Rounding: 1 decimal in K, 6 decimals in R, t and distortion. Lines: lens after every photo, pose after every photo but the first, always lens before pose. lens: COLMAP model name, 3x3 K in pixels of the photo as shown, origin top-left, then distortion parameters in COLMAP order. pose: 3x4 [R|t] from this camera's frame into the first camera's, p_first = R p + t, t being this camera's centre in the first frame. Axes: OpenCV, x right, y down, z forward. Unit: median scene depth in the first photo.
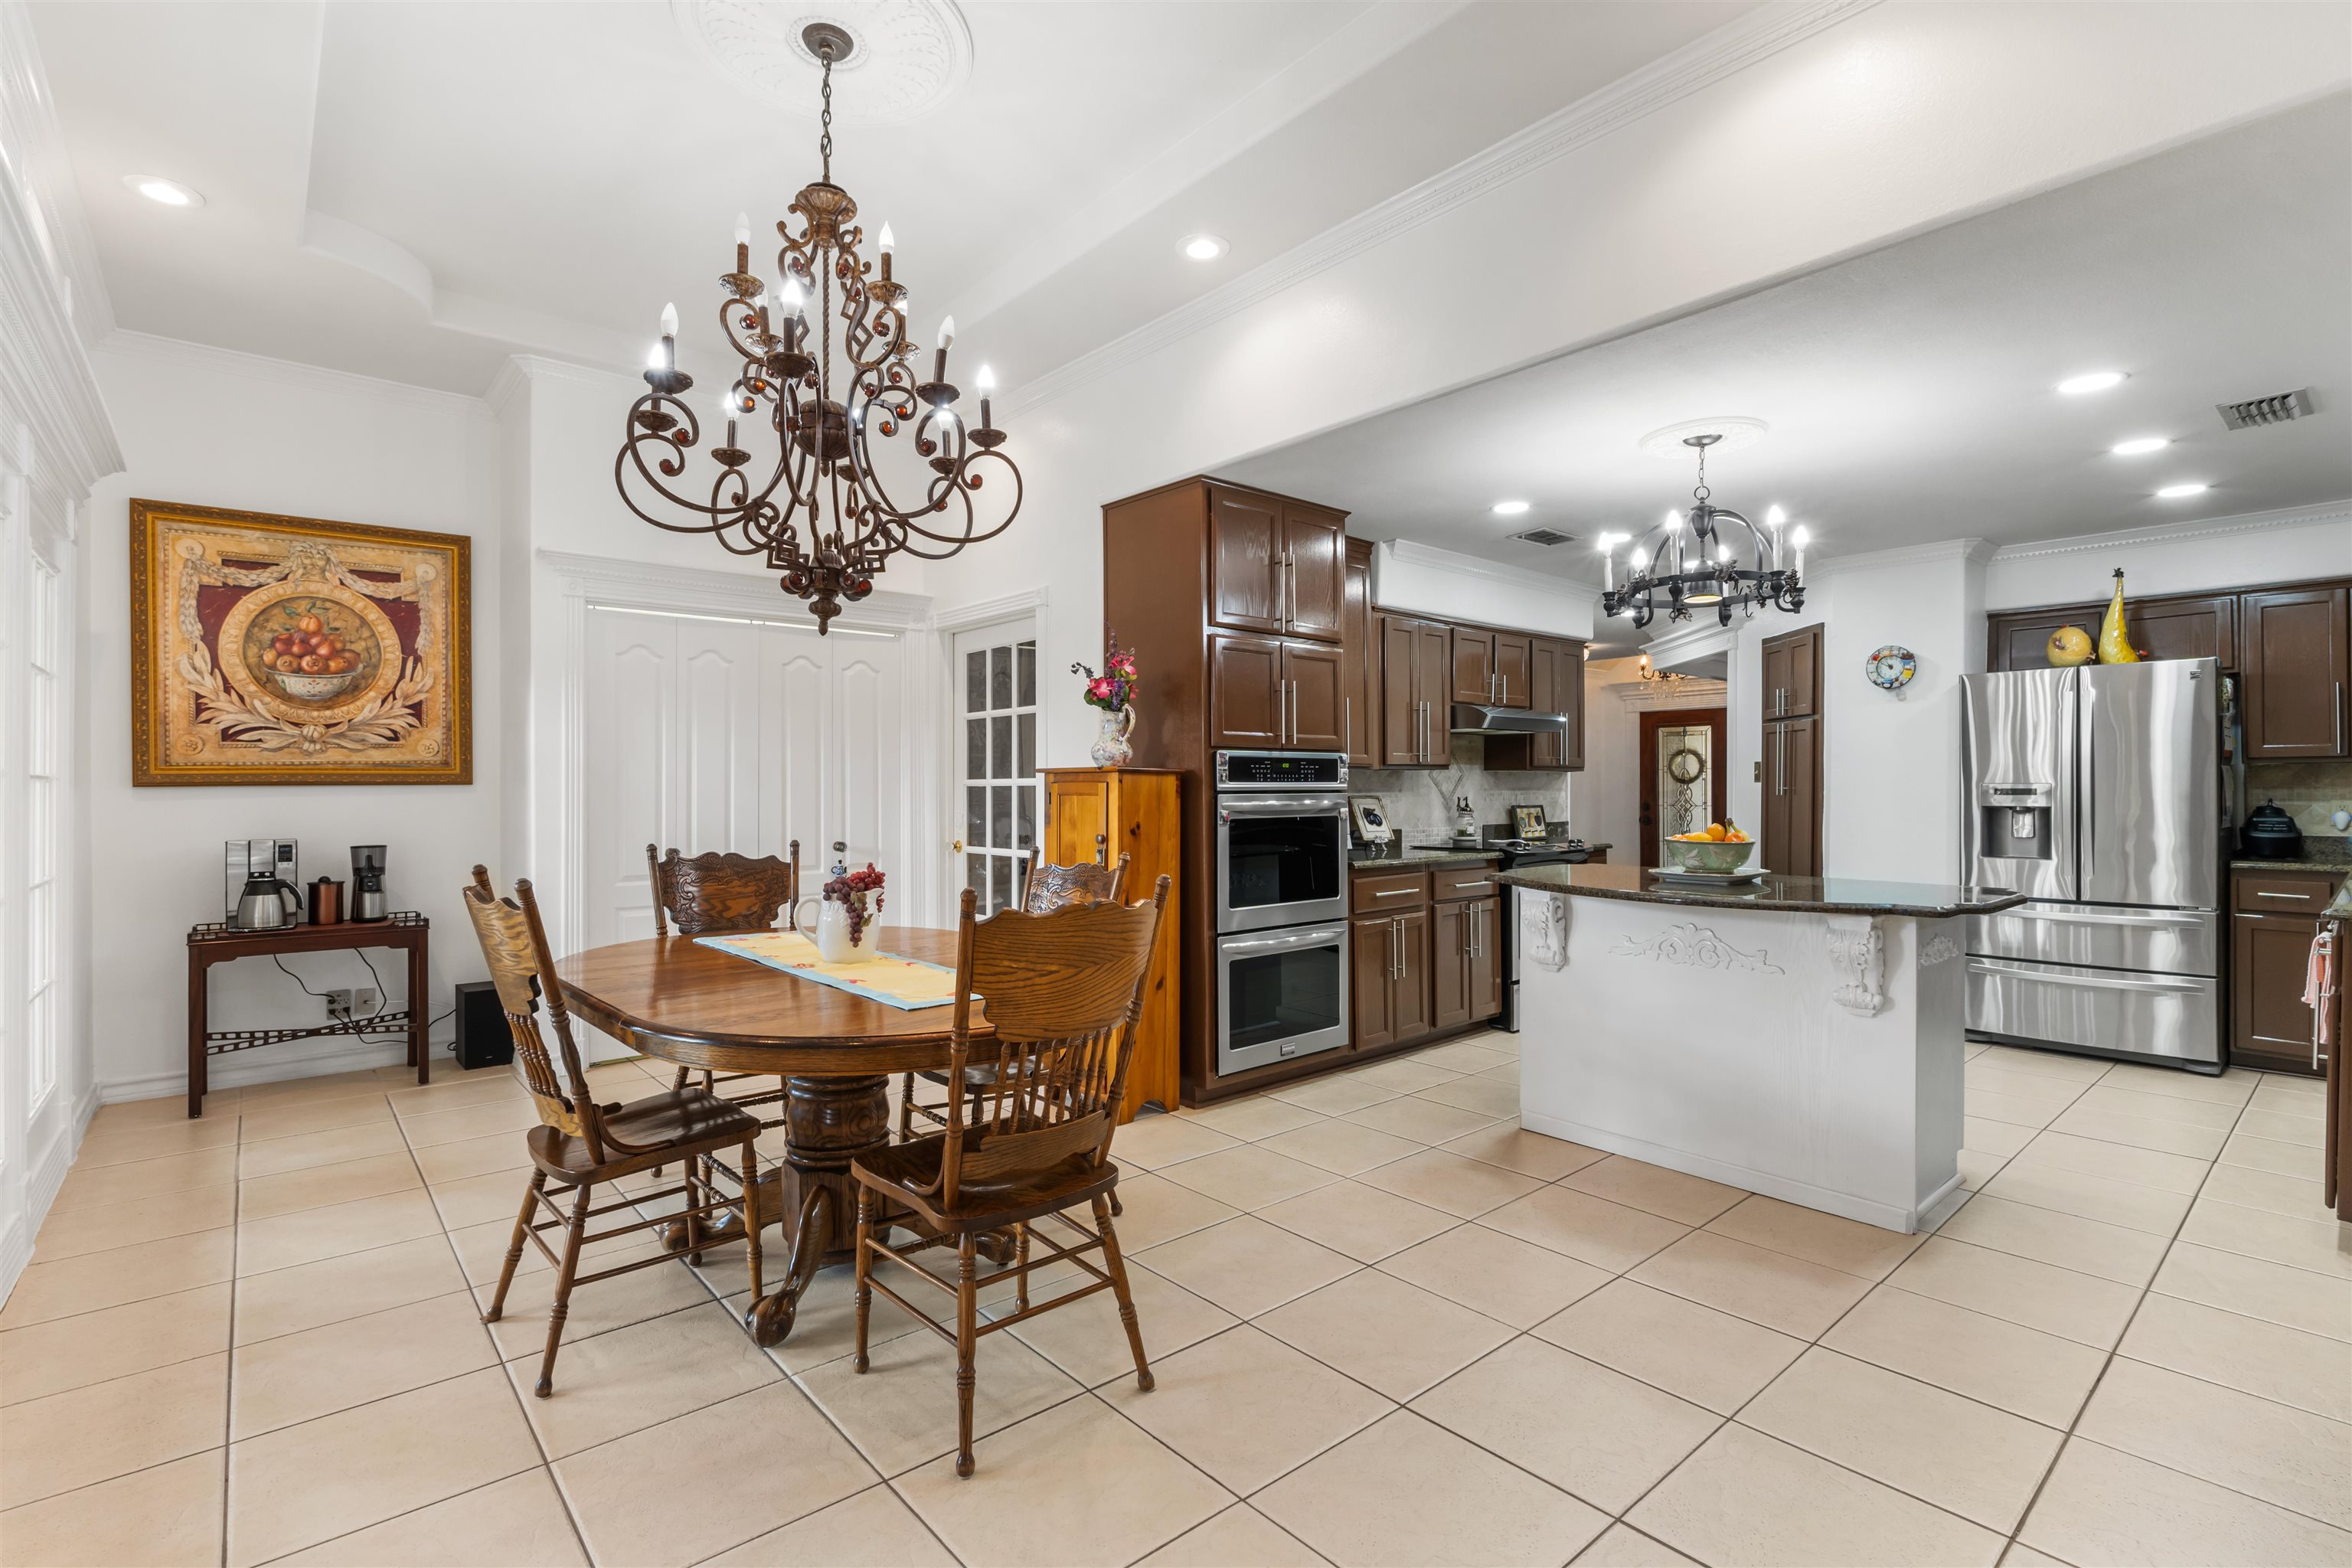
lens RADIAL K [[1081.8, 0, 1174.5], [0, 1081.8, 787.4], [0, 0, 1]] dist [-0.004641, 0.001082]
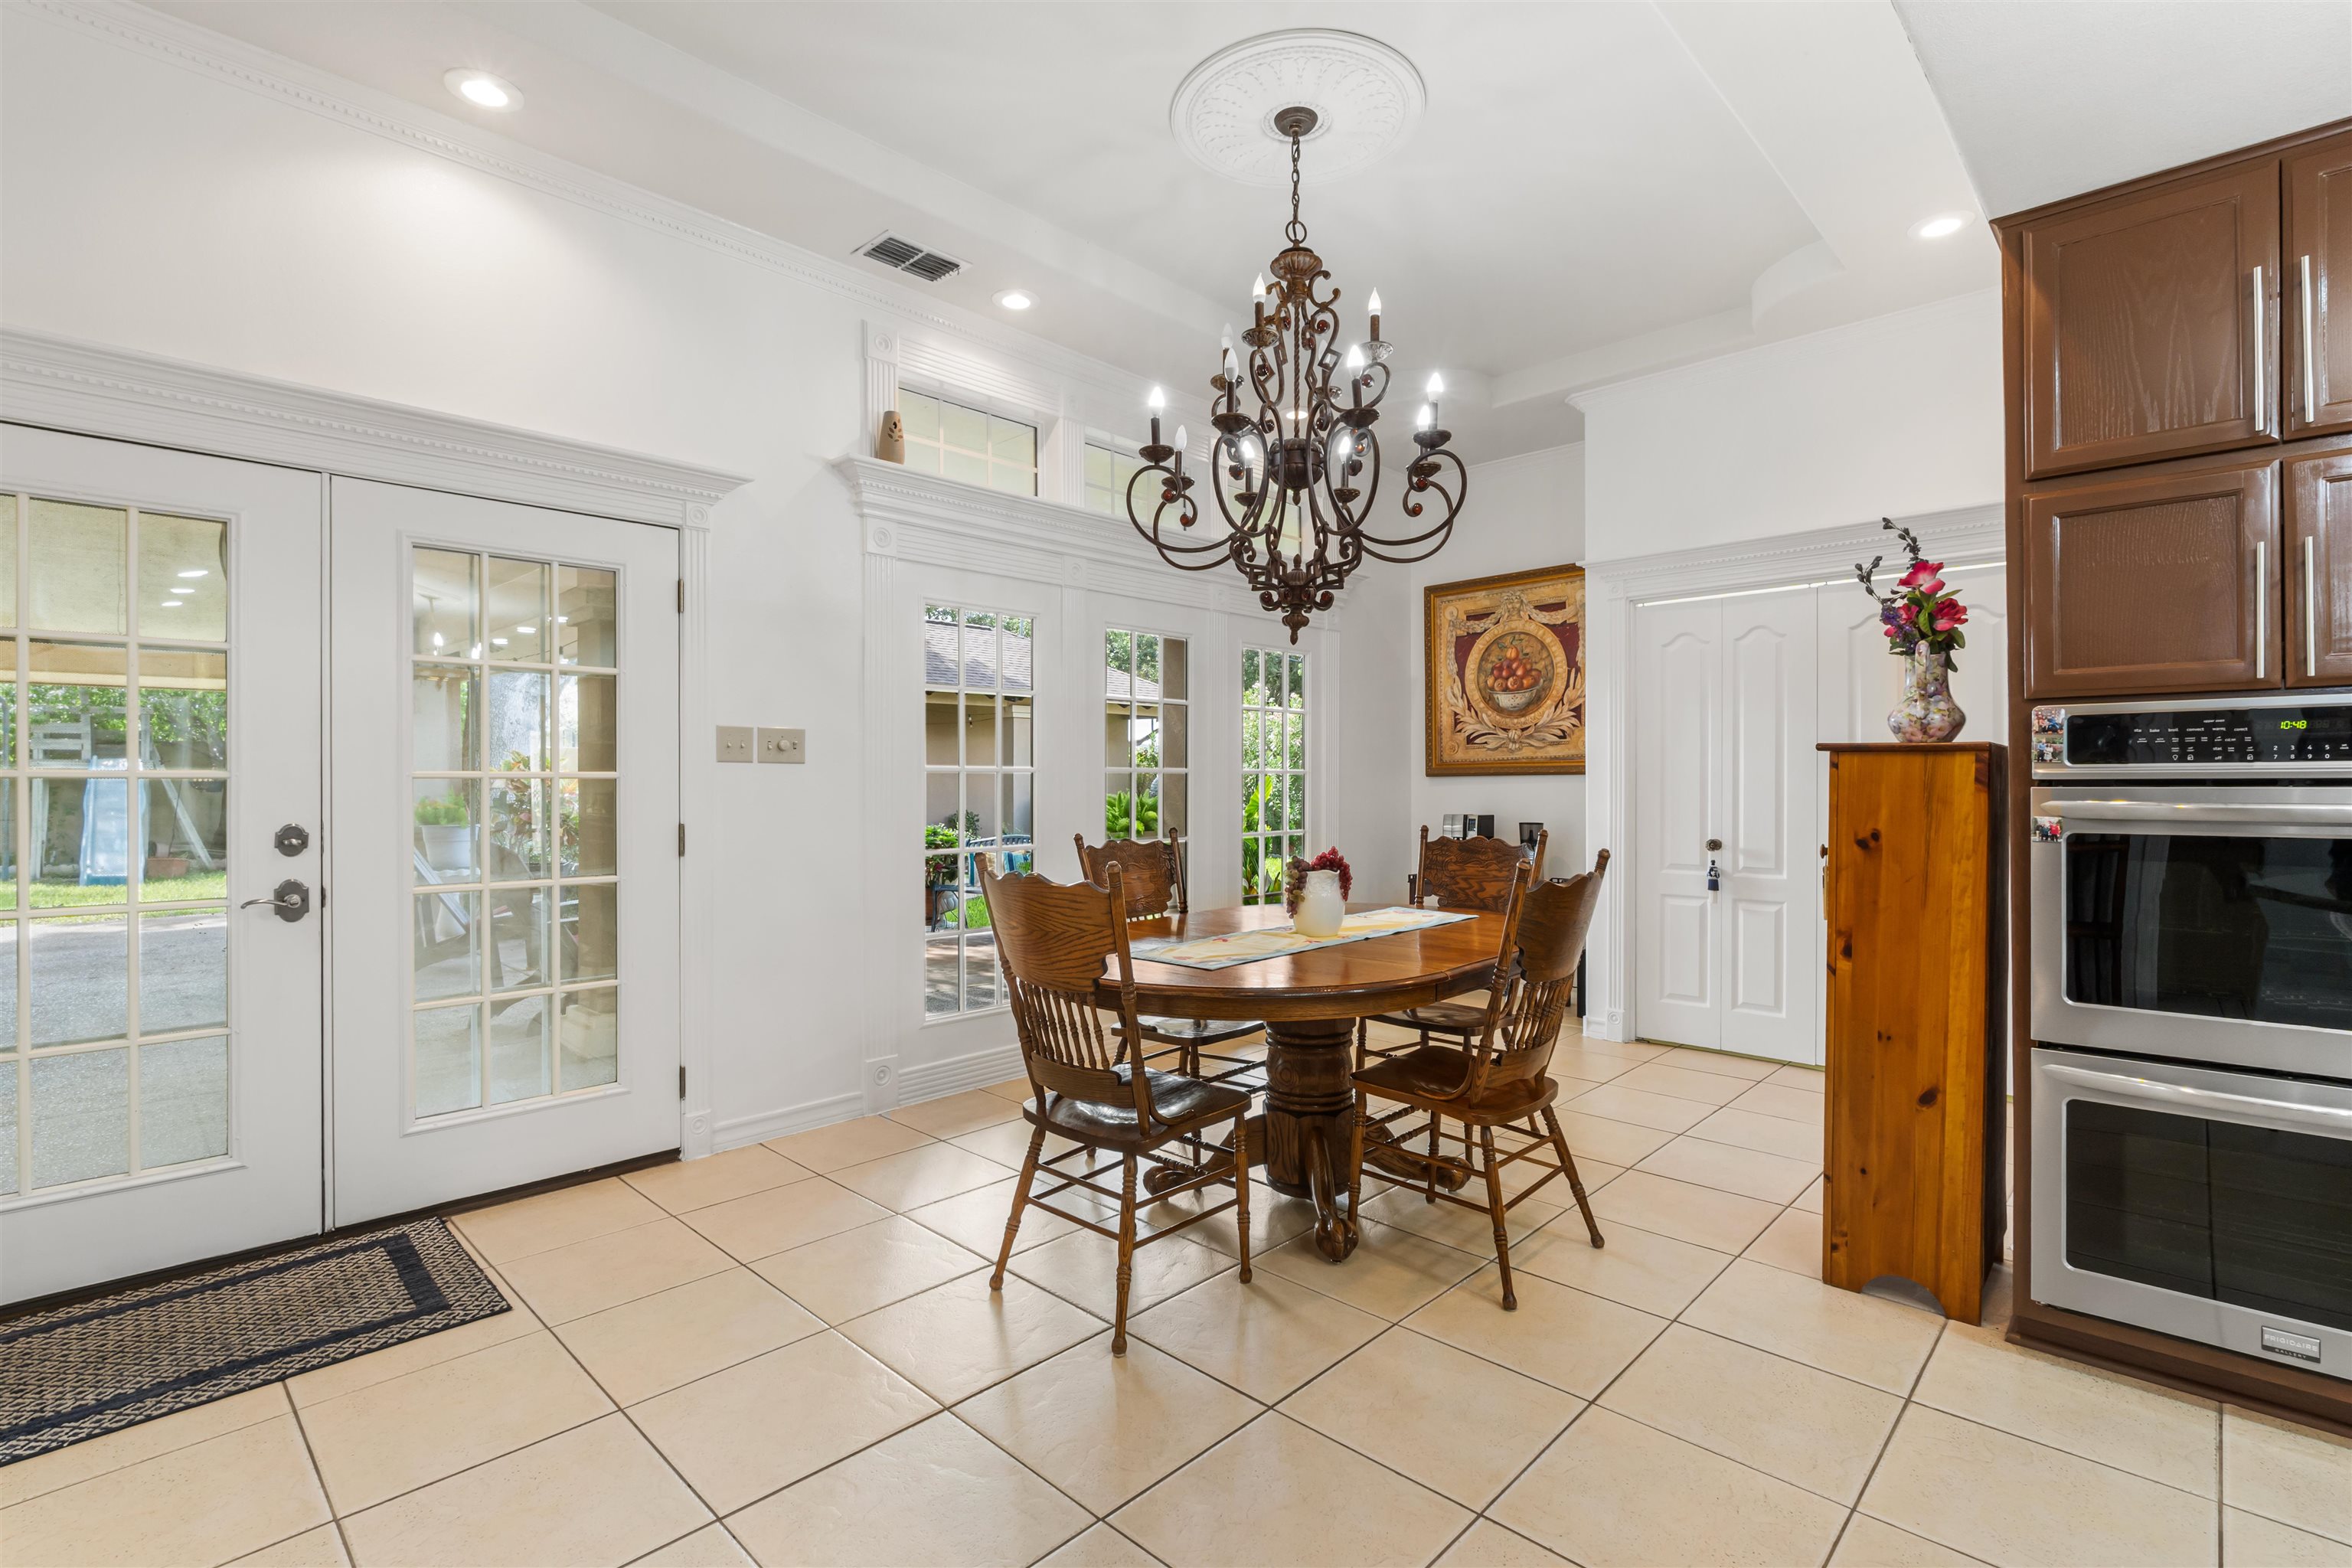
lens RADIAL K [[1081.8, 0, 1162.0], [0, 1081.8, 787.2], [0, 0, 1]] dist [-0.004641, 0.001082]
pose [[0.091291, 0.007707, -0.995794, 0.490983], [0.003439, 0.999962, 0.008054, 0.000680], [0.995818, -0.004160, 0.091261, 0.460757]]
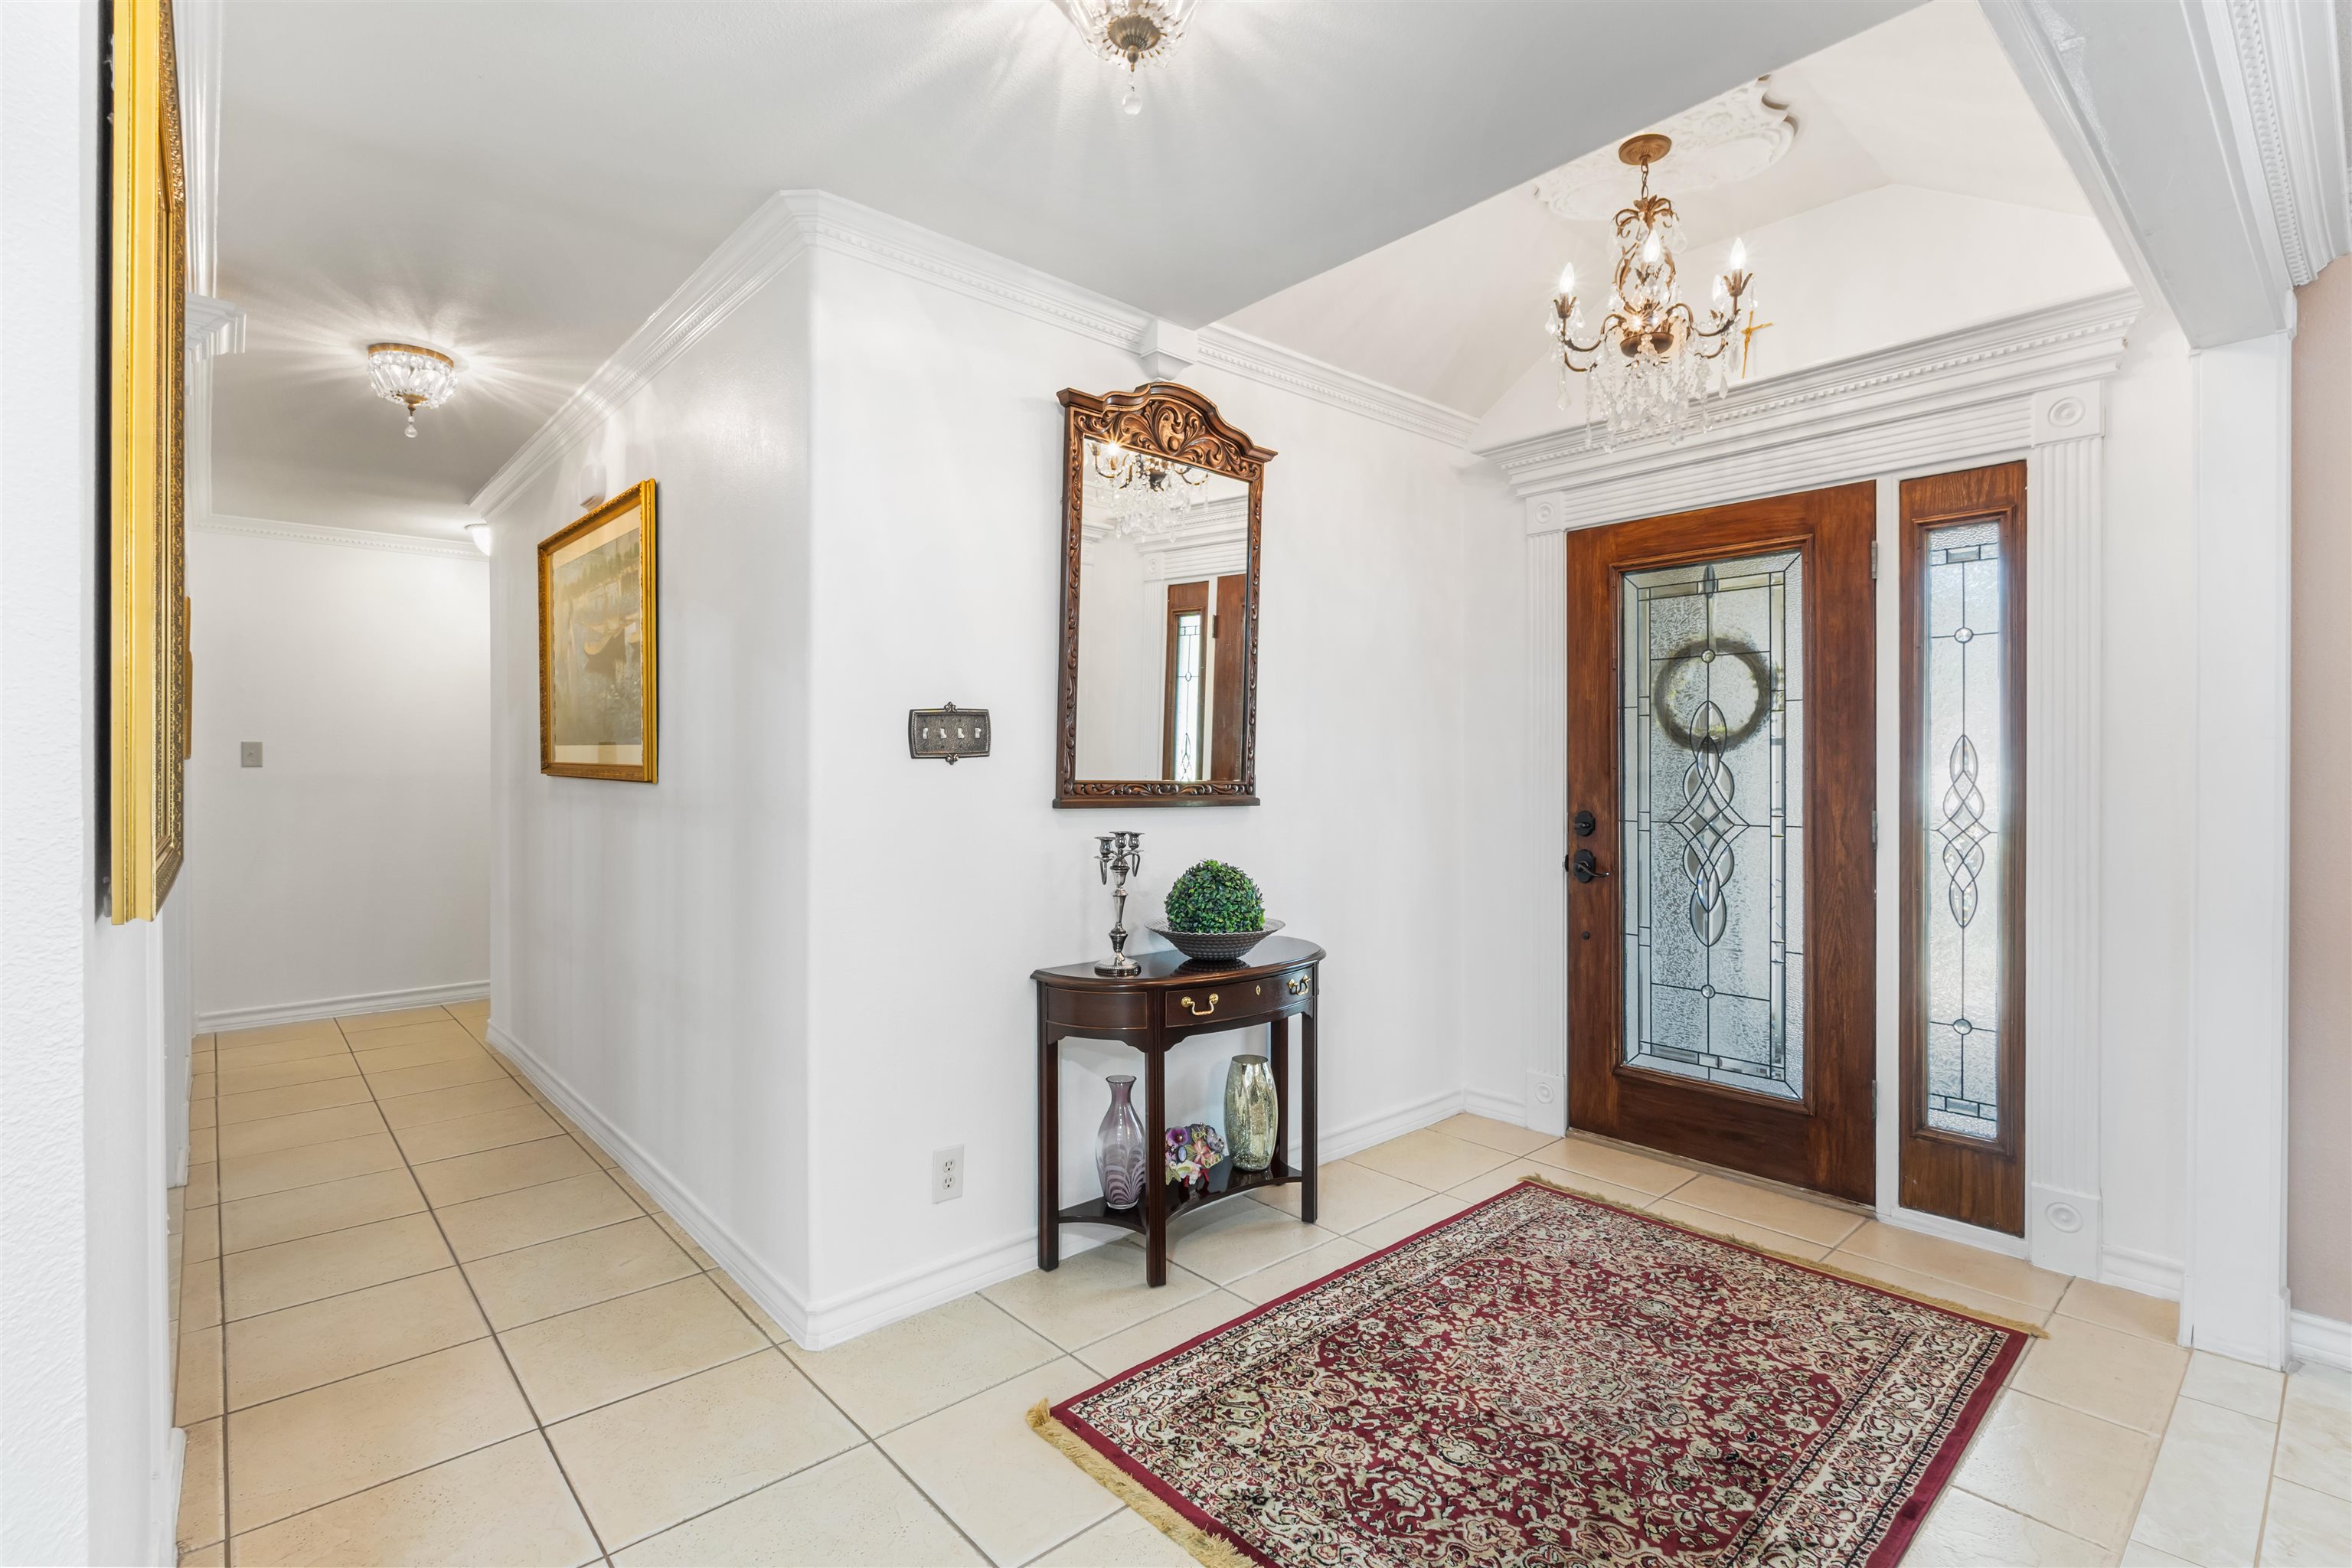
lens RADIAL K [[1081.8, 0, 1171.6], [0, 1081.8, 773.4], [0, 0, 1]] dist [-0.004641, 0.001082]
pose [[0.999823, -0.000138, 0.018804, 0.735768], [0.000153, 1.000000, -0.000809, 0.007861], [-0.018804, 0.000812, 0.999823, 1.630900]]
